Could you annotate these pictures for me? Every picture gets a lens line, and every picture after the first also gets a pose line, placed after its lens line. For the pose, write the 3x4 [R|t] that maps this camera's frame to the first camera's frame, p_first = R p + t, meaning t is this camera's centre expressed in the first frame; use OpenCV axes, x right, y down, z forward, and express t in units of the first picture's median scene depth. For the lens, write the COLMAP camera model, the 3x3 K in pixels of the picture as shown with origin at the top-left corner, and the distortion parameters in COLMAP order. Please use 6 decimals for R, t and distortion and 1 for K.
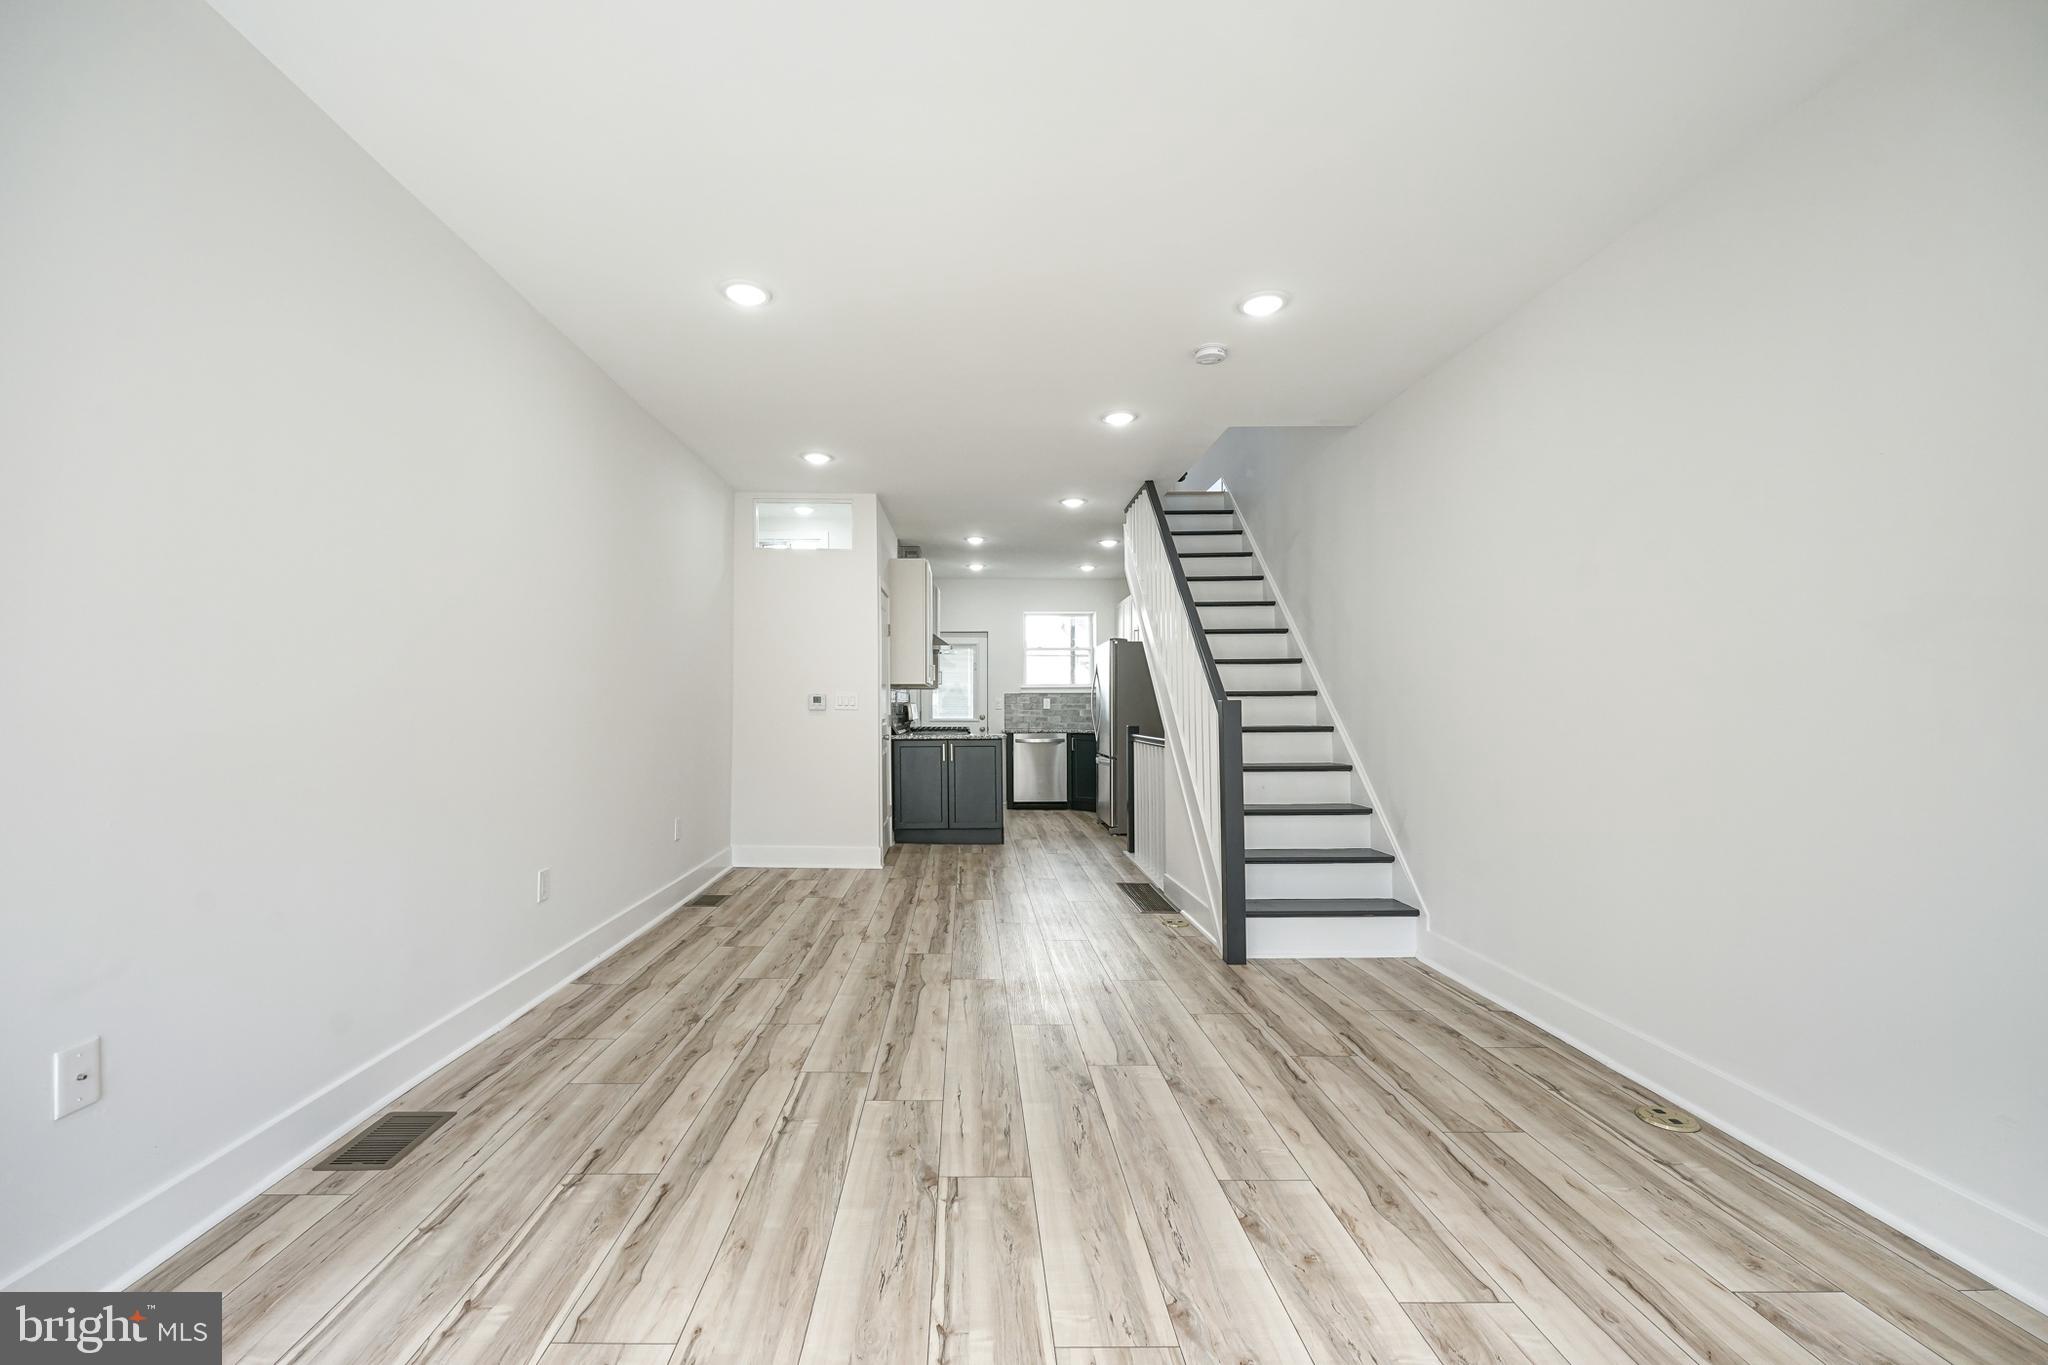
lens RADIAL K [[822.8, 0, 973.3], [0, 822.8, 699.2], [0, 0, 1]] dist [-0.003791, 0.000488]
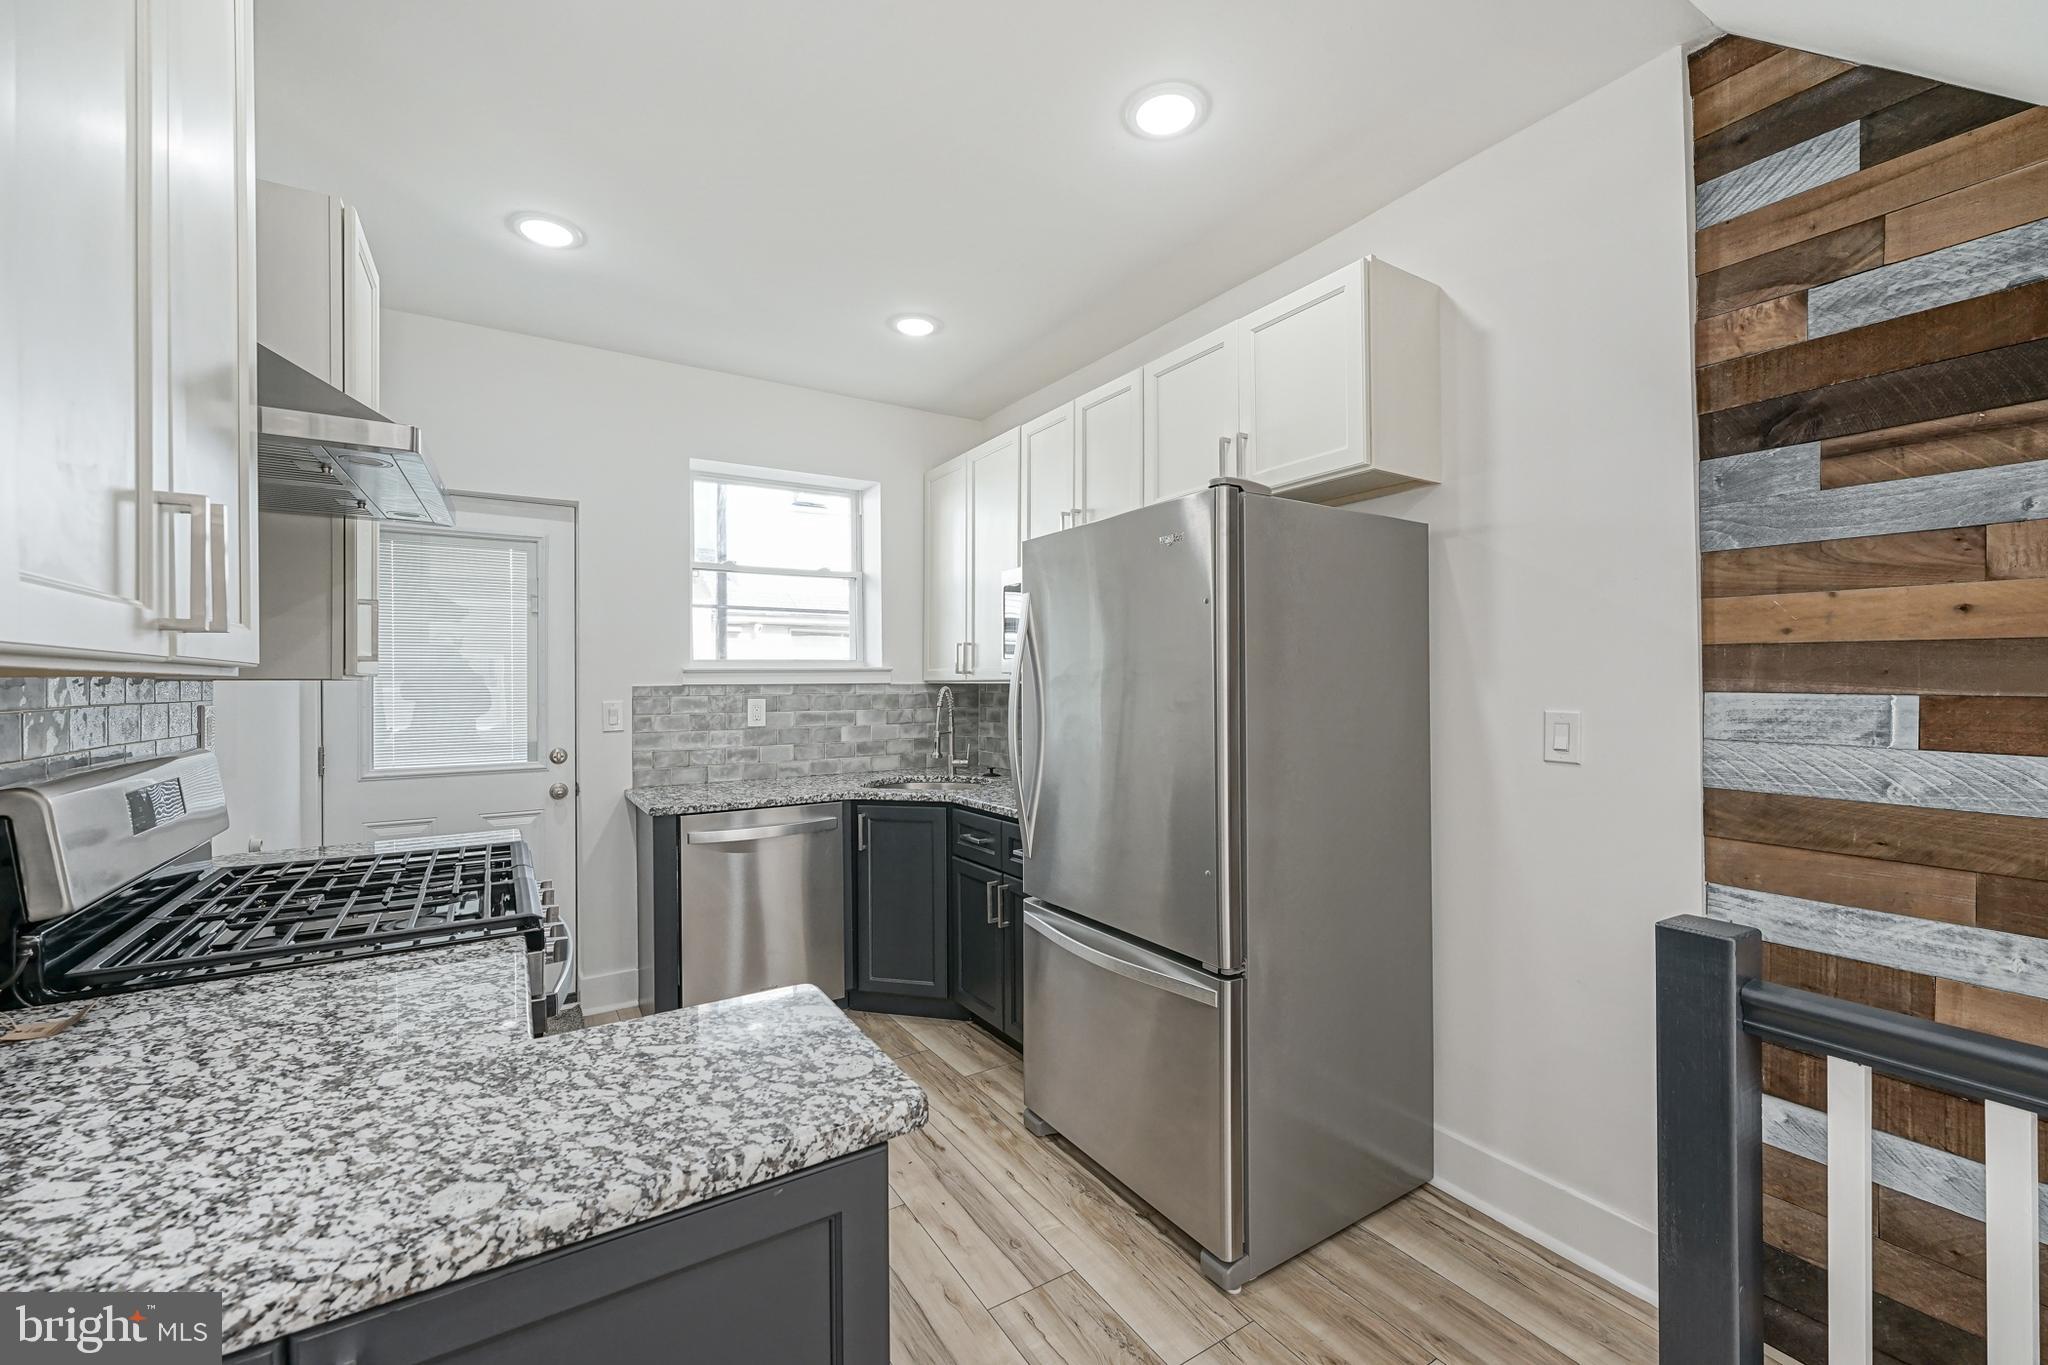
lens RADIAL K [[822.8, 0, 1029.2], [0, 822.8, 681.4], [0, 0, 1]] dist [-0.003791, 0.000488]
pose [[0.841495, -0.003095, 0.540256, -0.025280], [-0.001825, 0.999962, 0.008571, -0.037445], [-0.540261, -0.008199, 0.841457, 1.896628]]
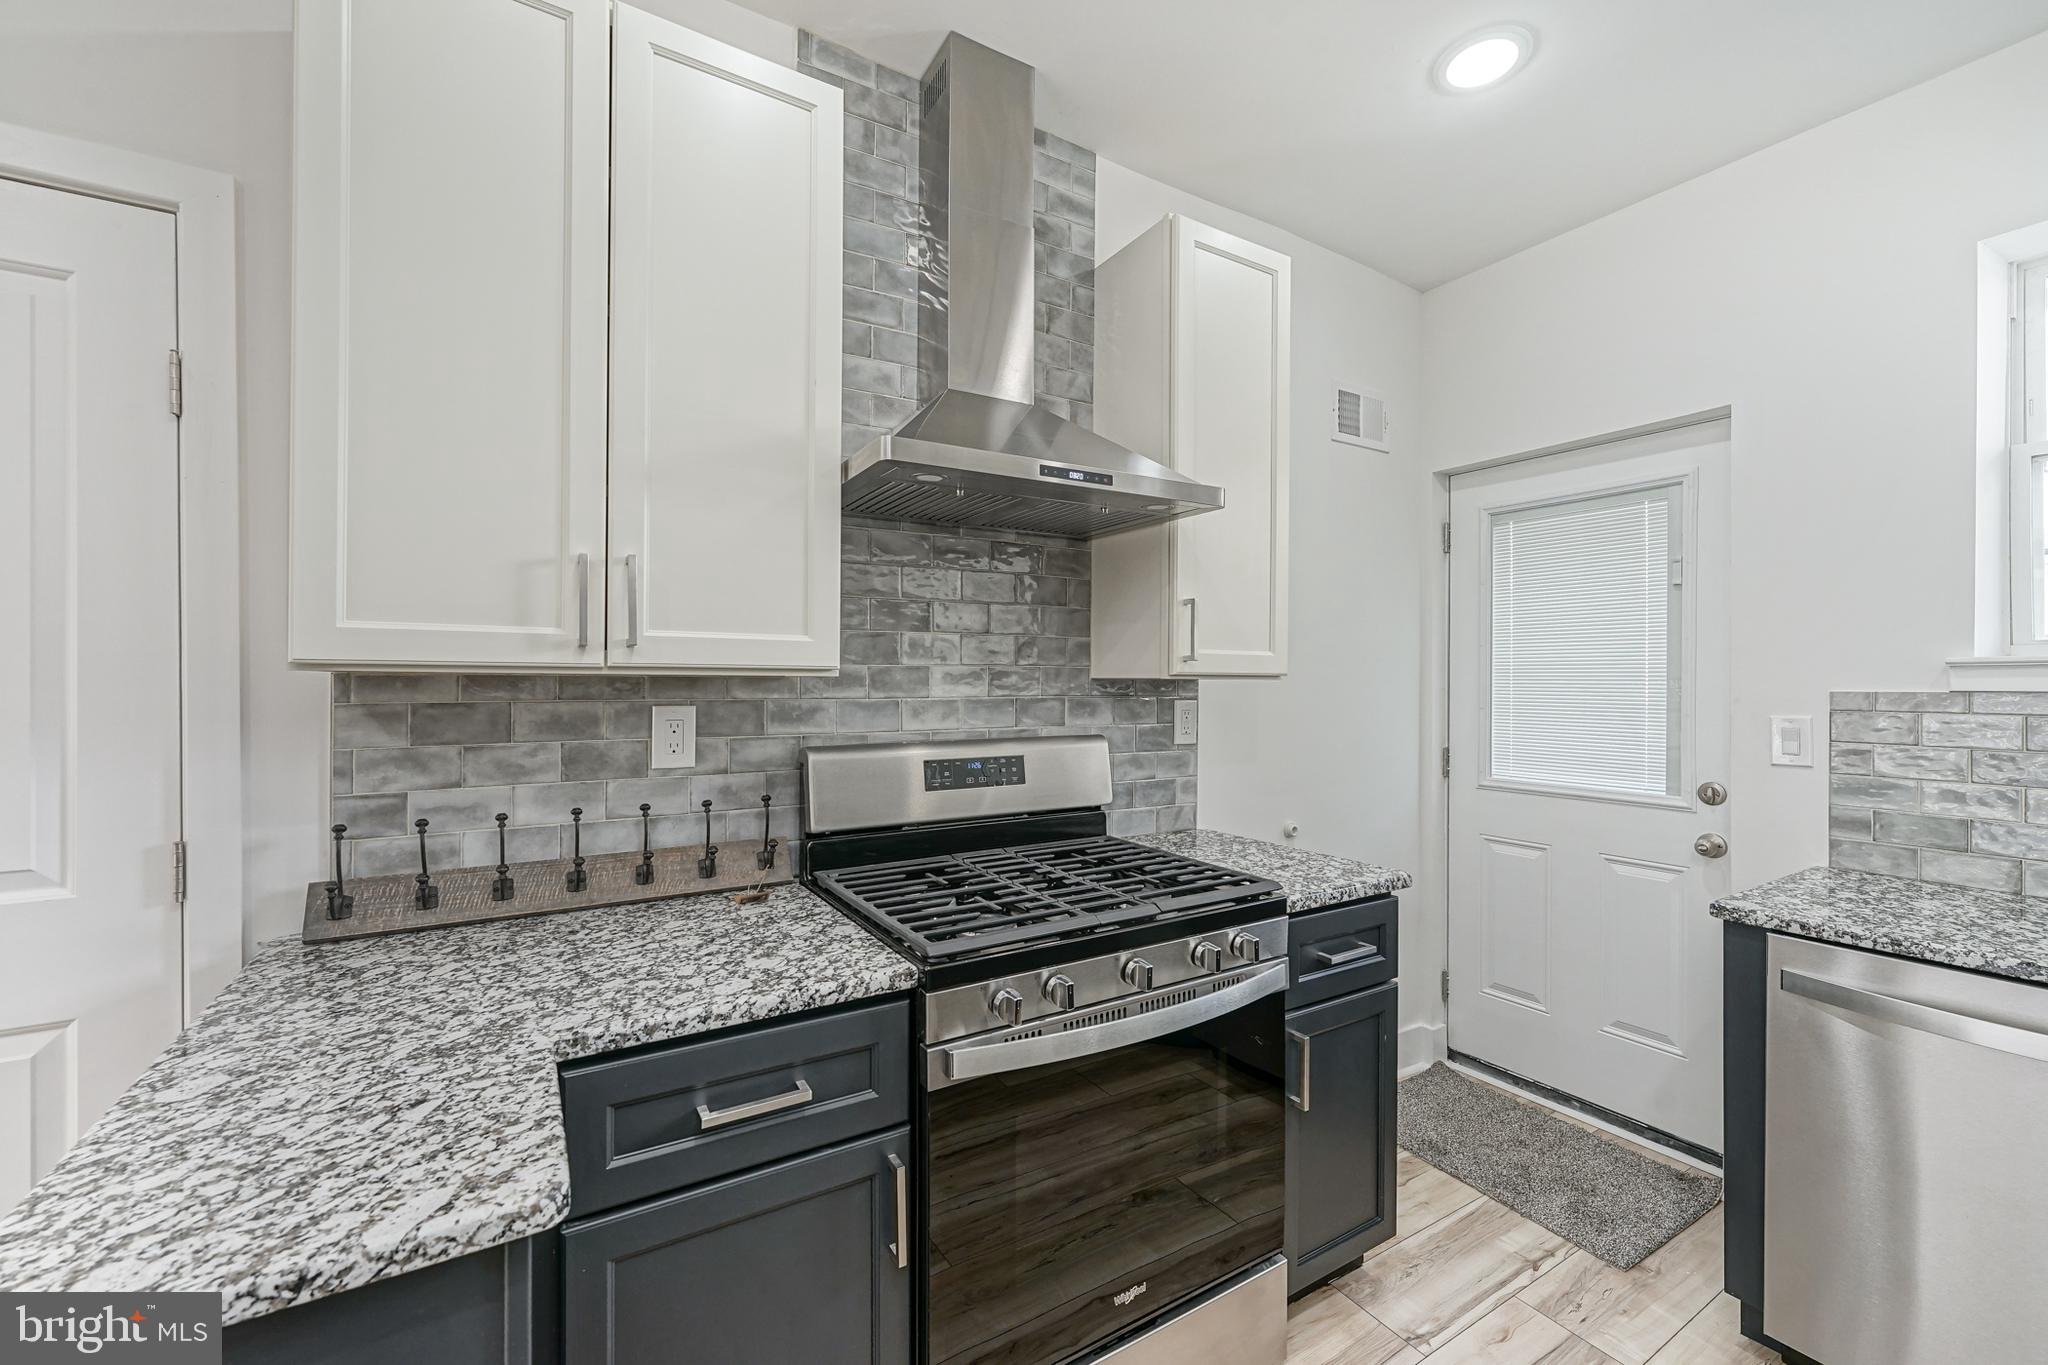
lens RADIAL K [[822.8, 0, 1026.6], [0, 822.8, 681.0], [0, 0, 1]] dist [-0.003791, 0.000488]
pose [[0.520290, 0.003963, -0.853981, 0.324736], [0.005210, 0.999956, 0.007815, -0.036393], [0.853974, -0.008515, 0.520246, 2.234147]]
